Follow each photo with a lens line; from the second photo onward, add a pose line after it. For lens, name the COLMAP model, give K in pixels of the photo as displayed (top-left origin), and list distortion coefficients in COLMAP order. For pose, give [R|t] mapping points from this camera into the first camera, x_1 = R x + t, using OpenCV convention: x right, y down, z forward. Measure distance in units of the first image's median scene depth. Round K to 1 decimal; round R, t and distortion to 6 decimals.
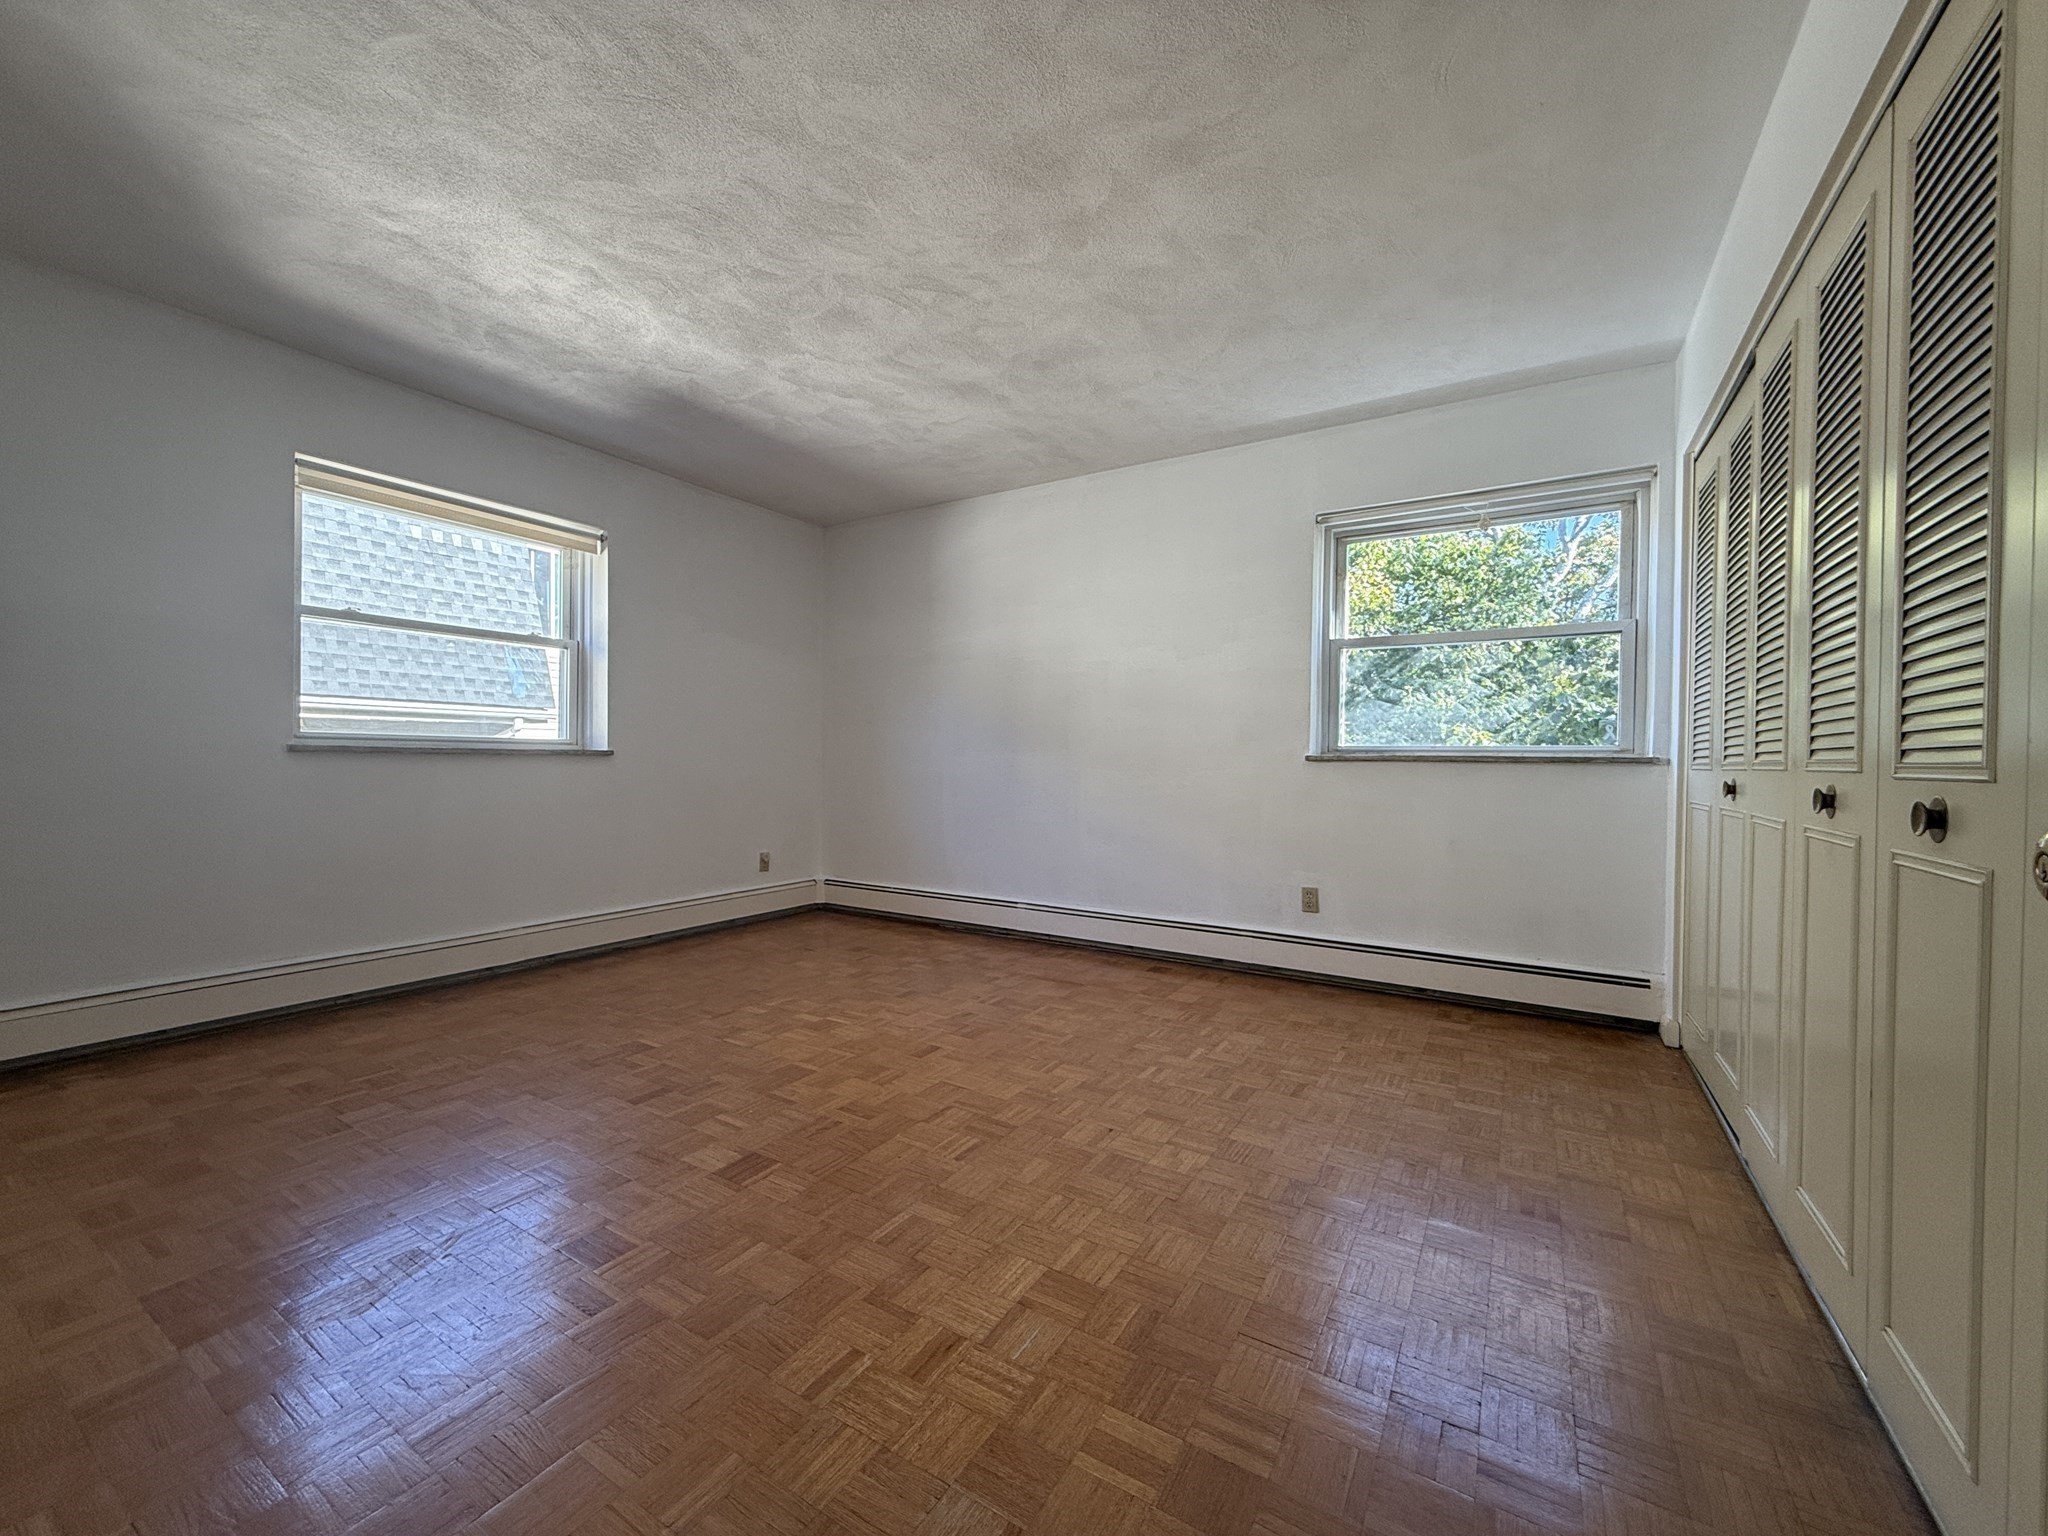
lens RADIAL K [[816.6, 0, 1013.8], [0, 816.6, 768.6], [0, 0, 1]] dist [-0.001033, -0.000029]
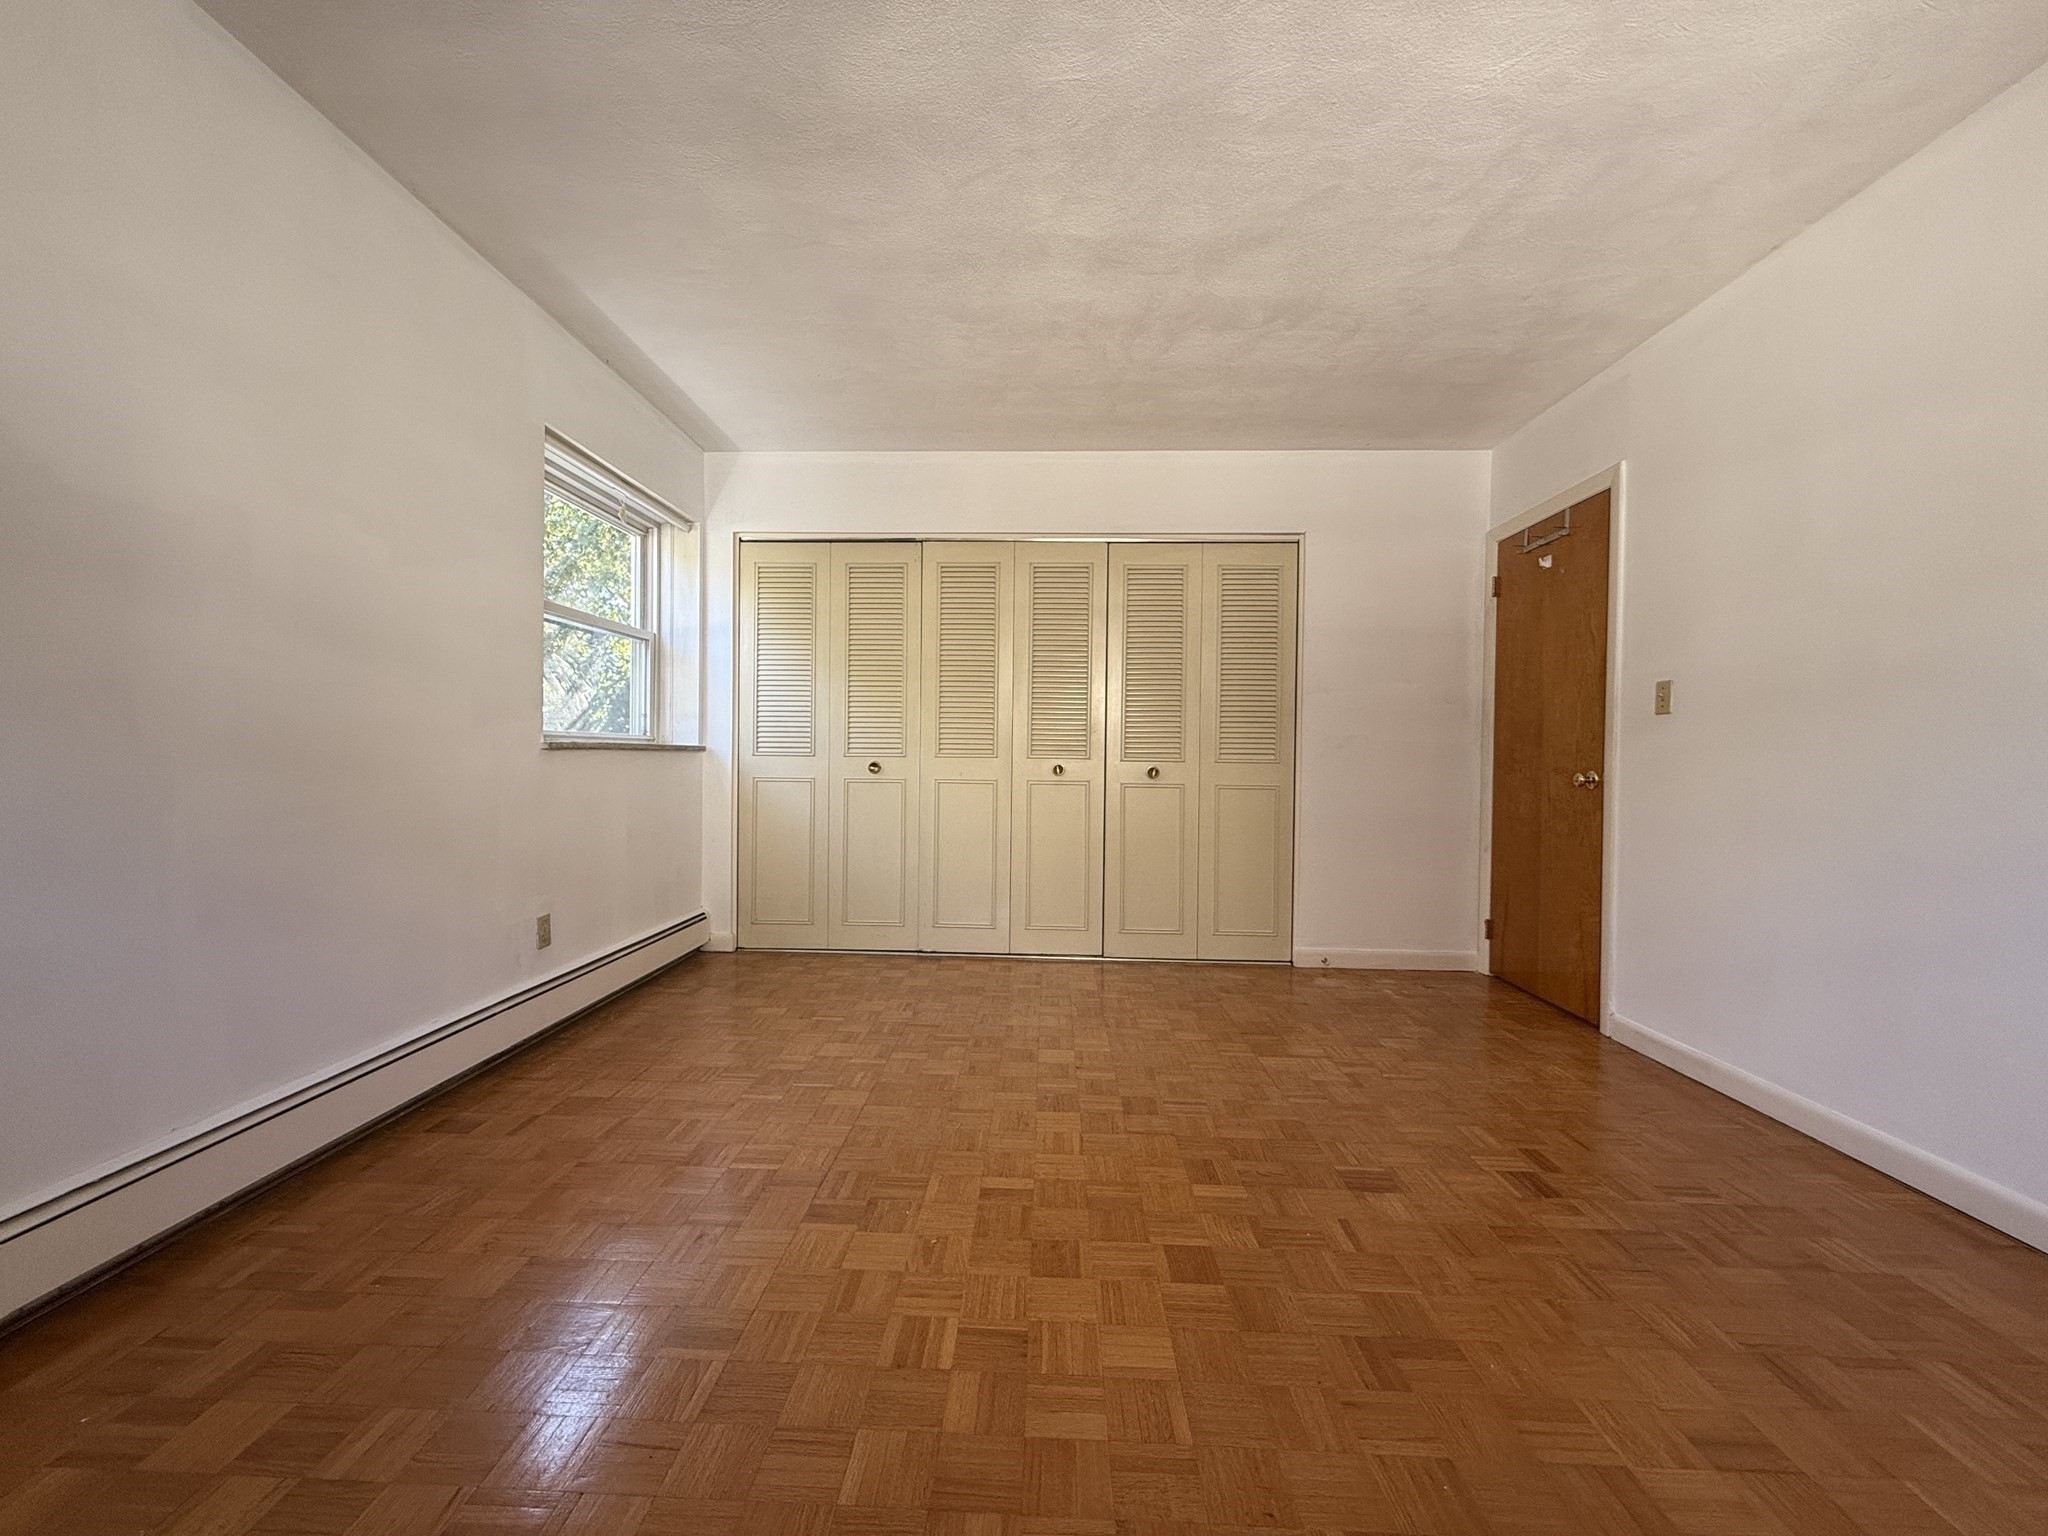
lens RADIAL K [[816.6, 0, 1013.8], [0, 816.6, 768.6], [0, 0, 1]] dist [-0.001033, -0.000029]
pose [[-0.493164, -0.028233, 0.869478, -0.853796], [-0.008604, 0.999583, 0.027578, -0.027137], [-0.869894, 0.006120, -0.493202, 1.652499]]
